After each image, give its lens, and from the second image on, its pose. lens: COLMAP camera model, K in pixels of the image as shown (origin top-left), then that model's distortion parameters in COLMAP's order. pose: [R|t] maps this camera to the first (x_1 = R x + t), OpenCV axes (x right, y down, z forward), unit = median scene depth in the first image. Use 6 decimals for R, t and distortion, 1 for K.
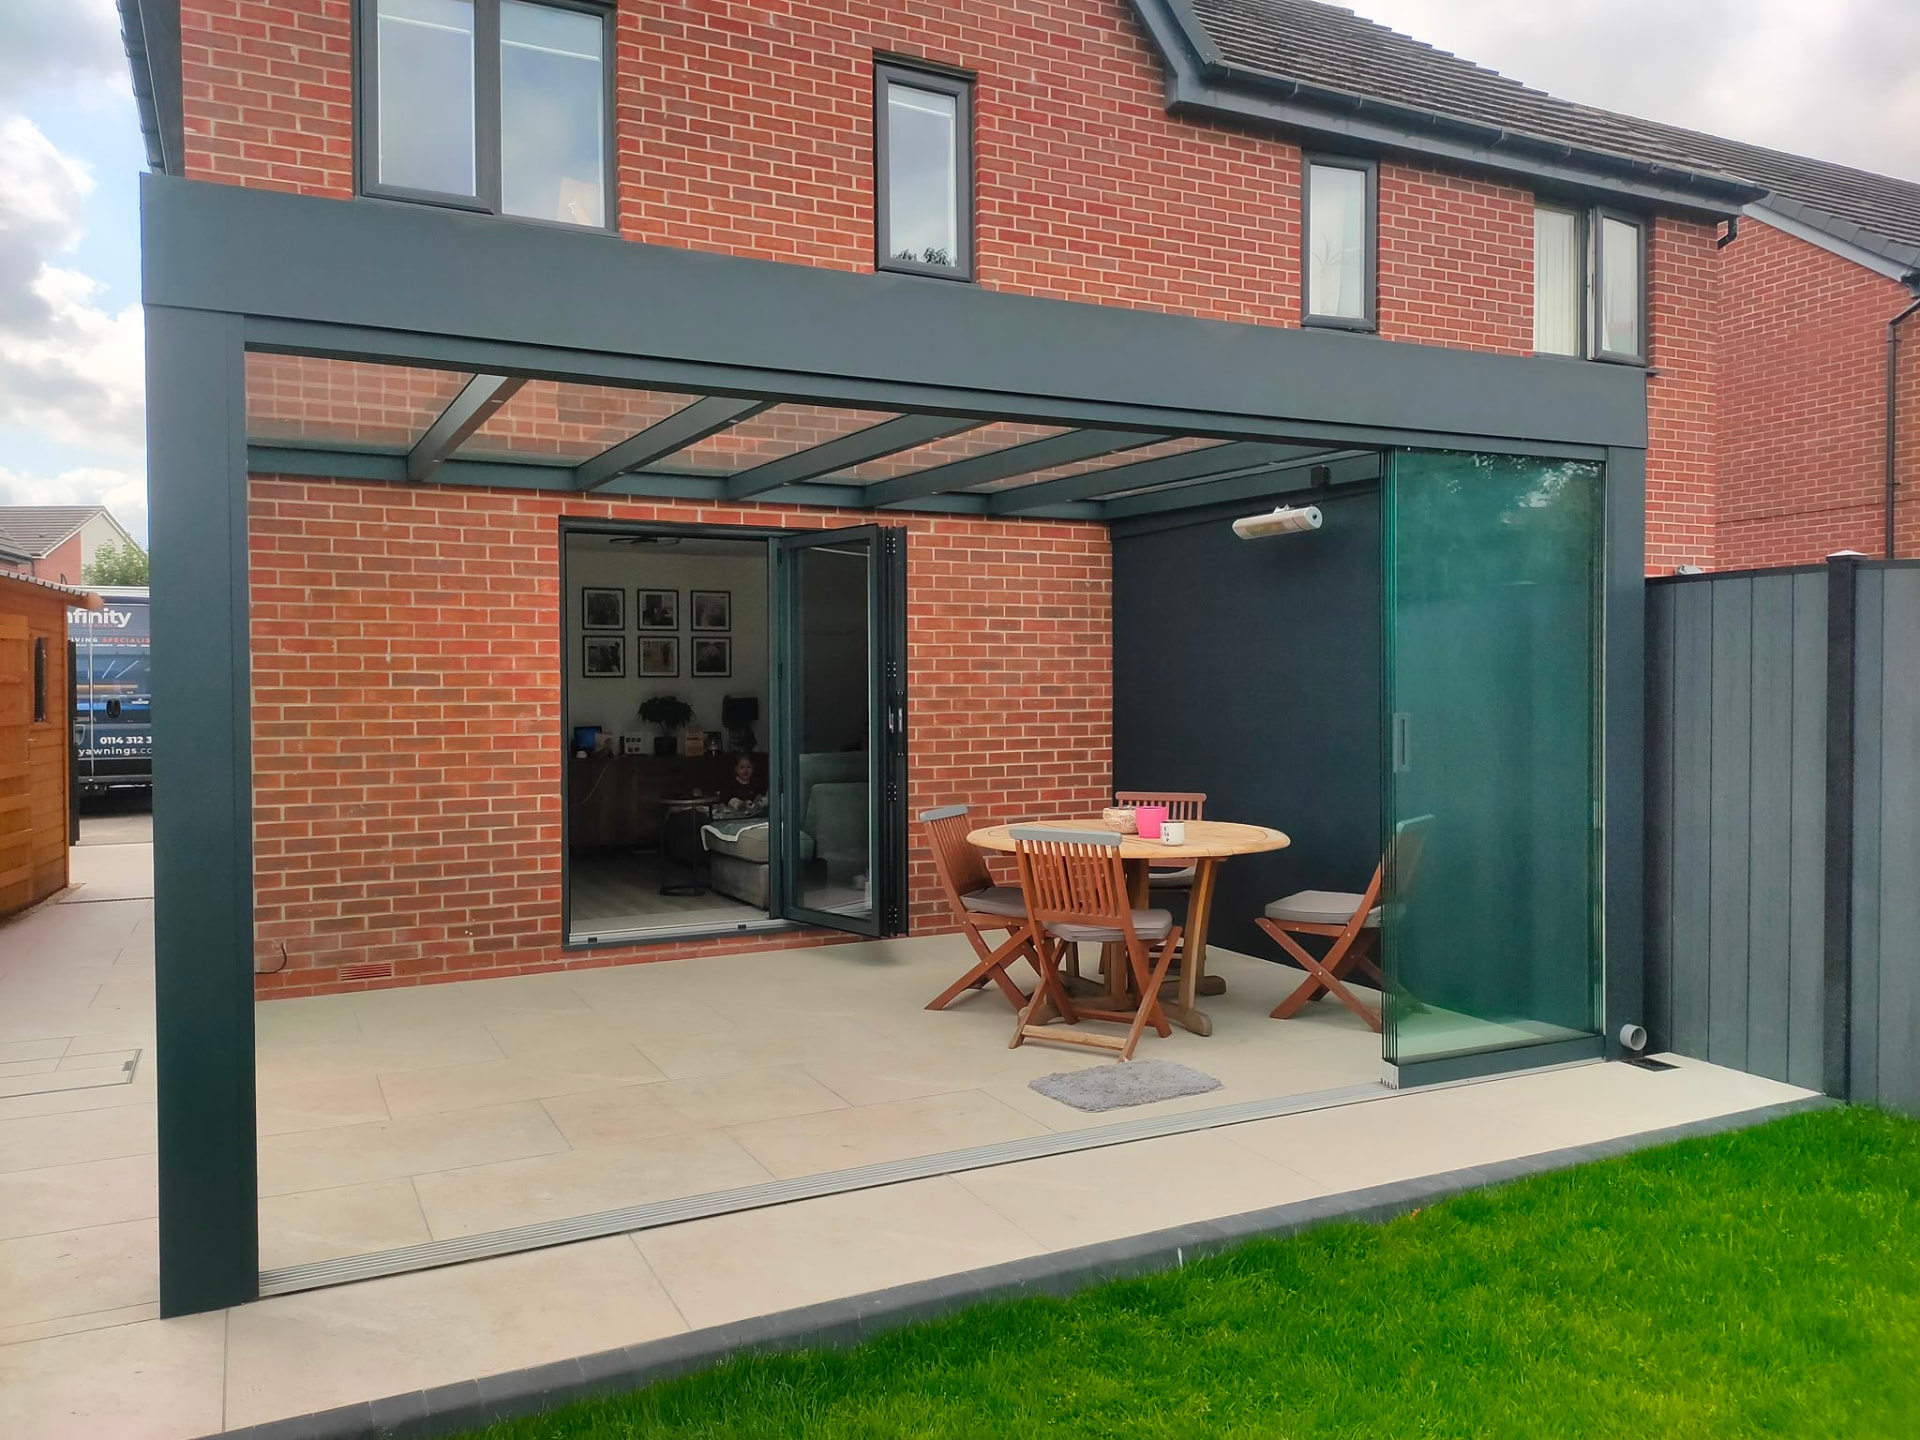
lens RADIAL K [[1416.7, 0, 962.4], [0, 1416.7, 713.1], [0, 0, 1]] dist [0.068214, -0.078152]
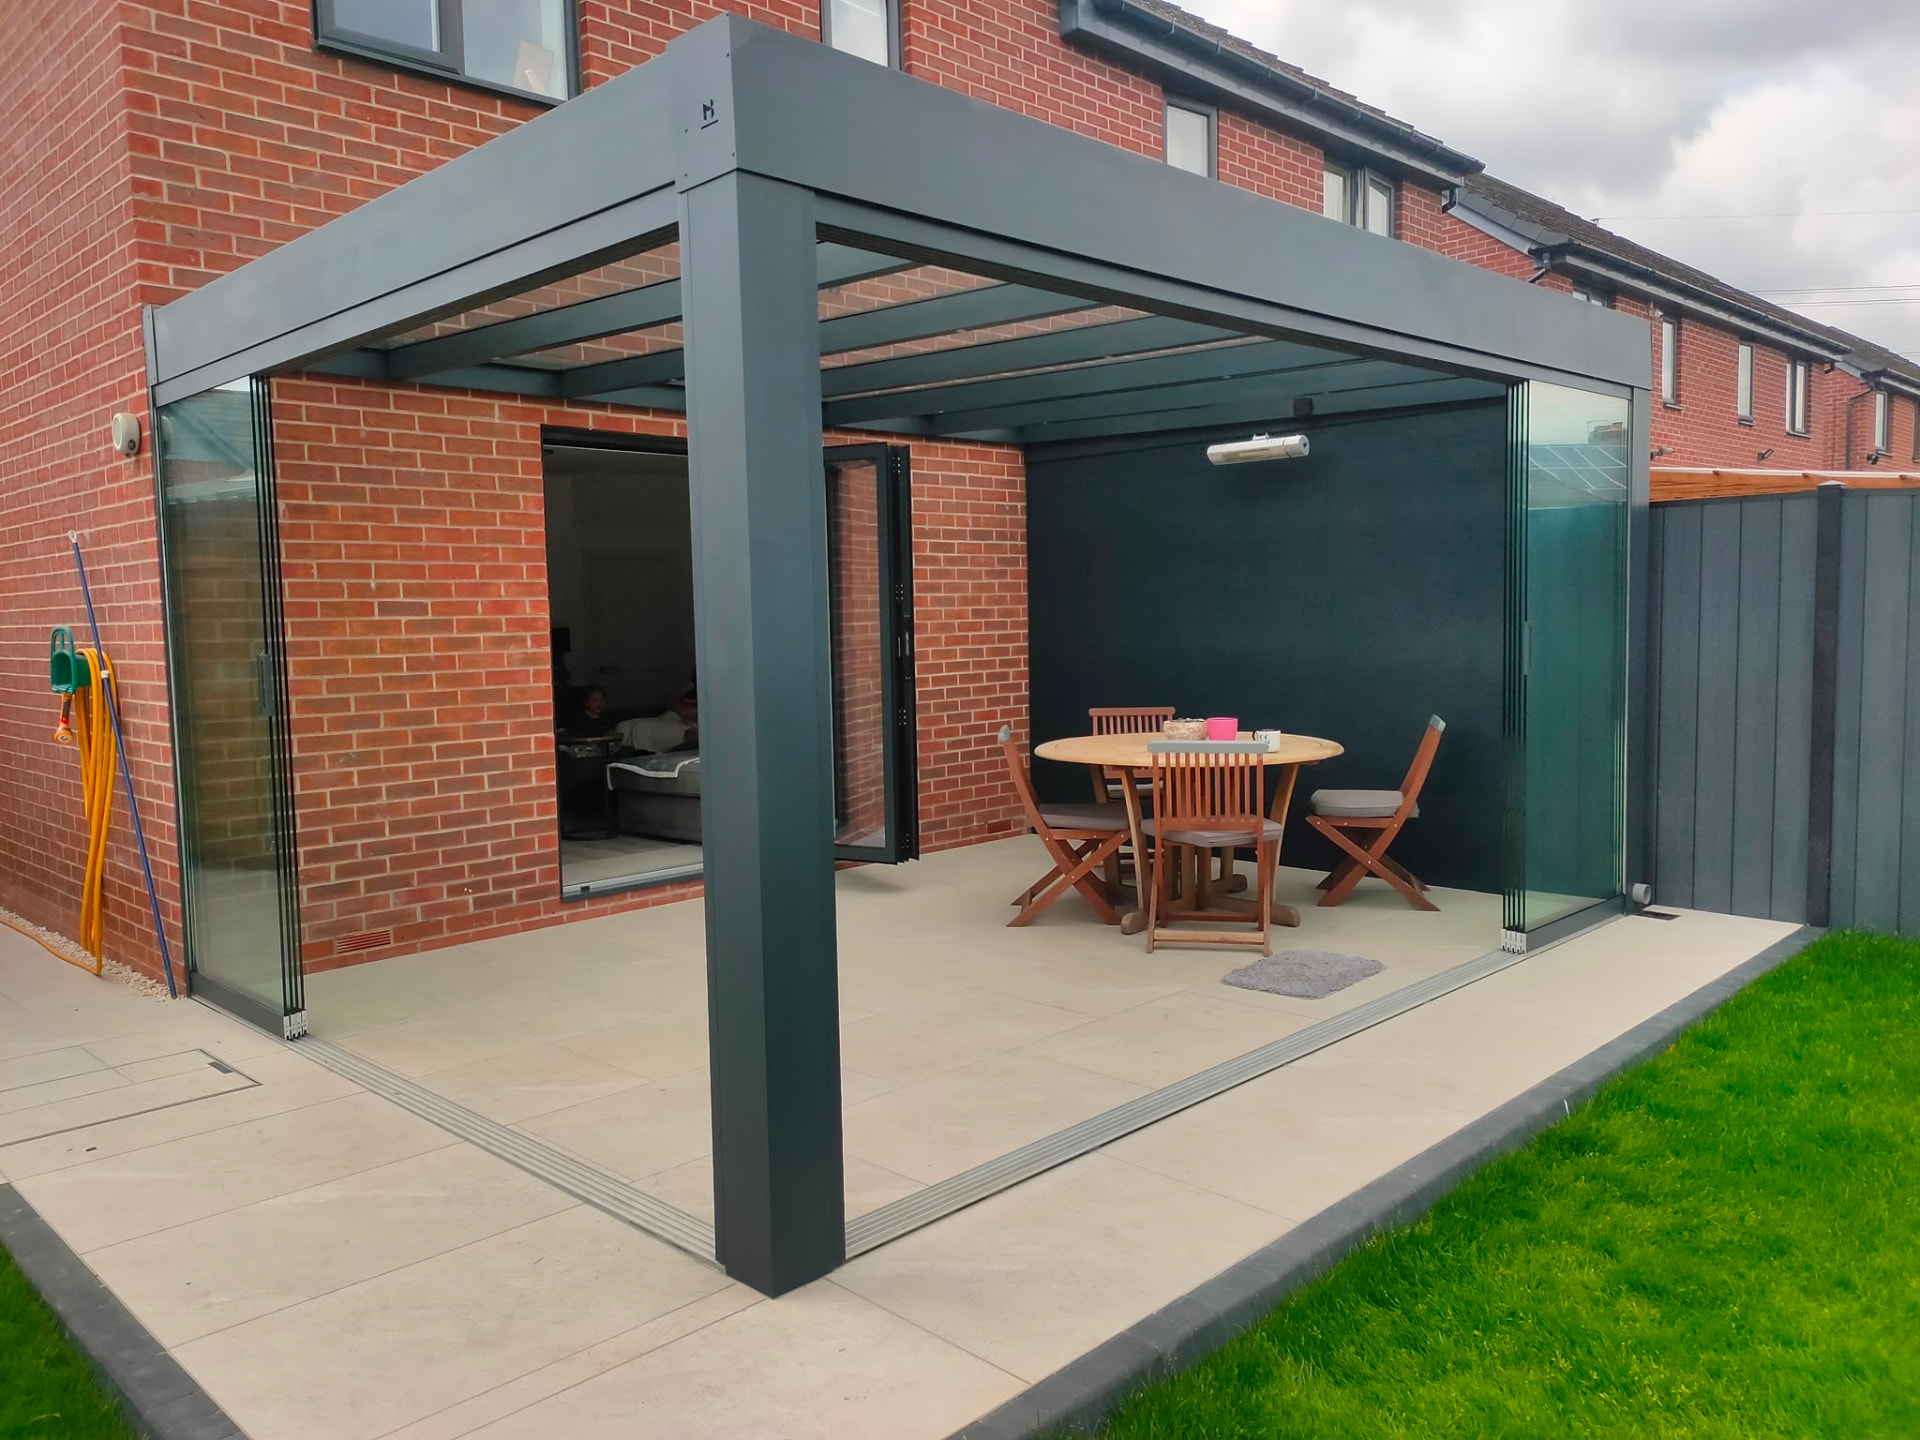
lens RADIAL K [[1416.7, 0, 954.4], [0, 1416.7, 716.6], [0, 0, 1]] dist [0.068214, -0.078152]
pose [[0.946384, -0.038777, 0.320707, -0.340003], [0.022000, 0.998201, 0.055773, 0.001241], [-0.322293, -0.045727, 0.945535, 0.055119]]
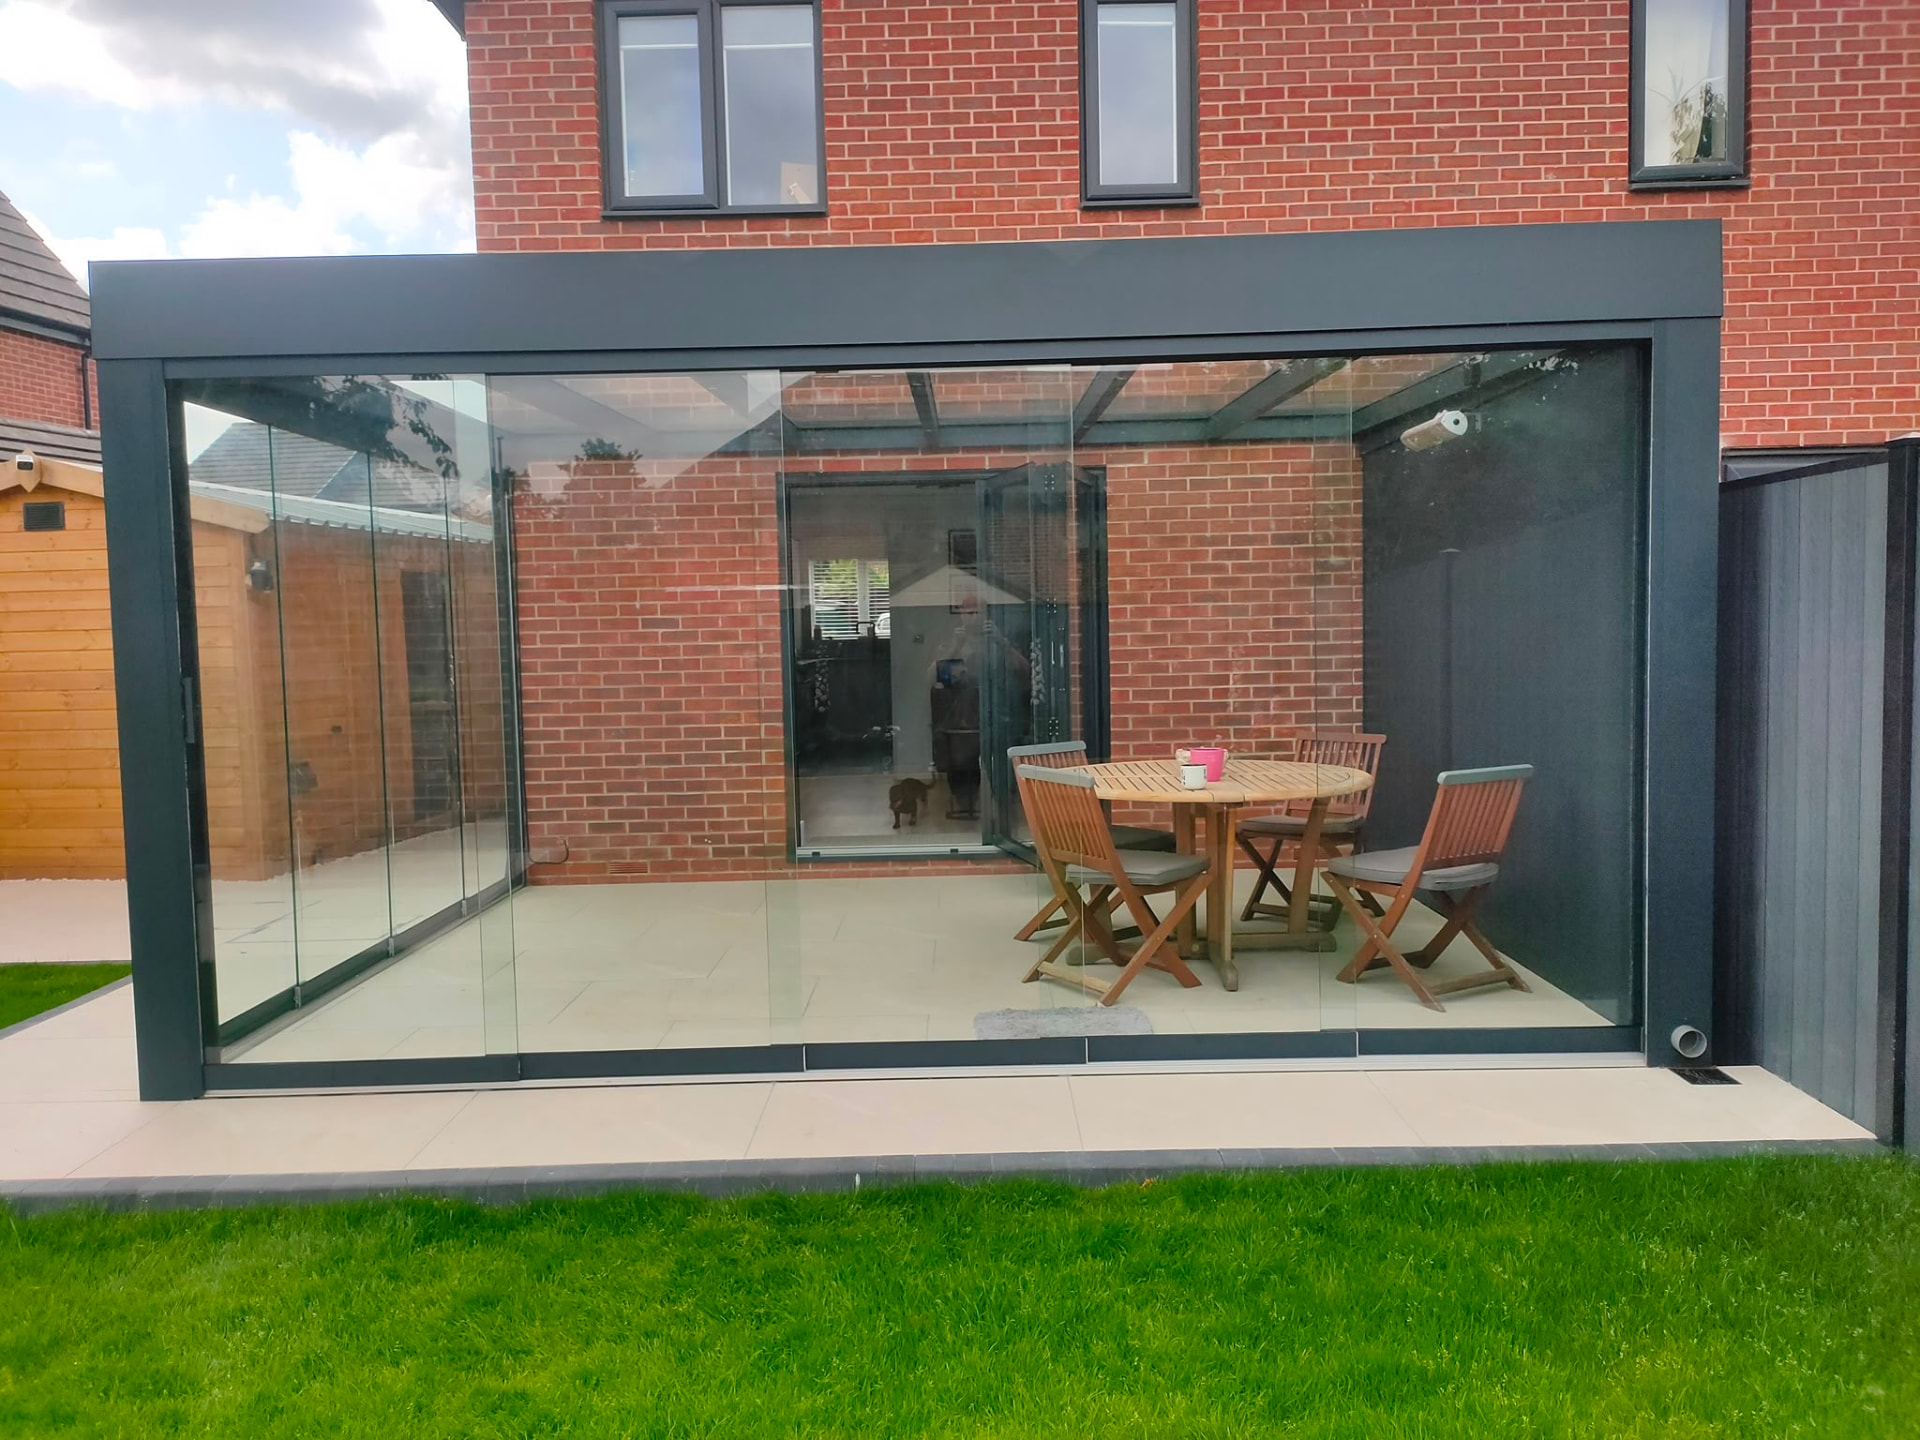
lens RADIAL K [[1416.7, 0, 960.2], [0, 1416.7, 709.2], [0, 0, 1]] dist [0.068214, -0.078152]
pose [[0.893582, 0.012931, -0.448714, 0.354487], [0.008870, 0.998881, 0.046448, -0.004853], [0.448813, -0.045485, 0.892467, 0.066448]]
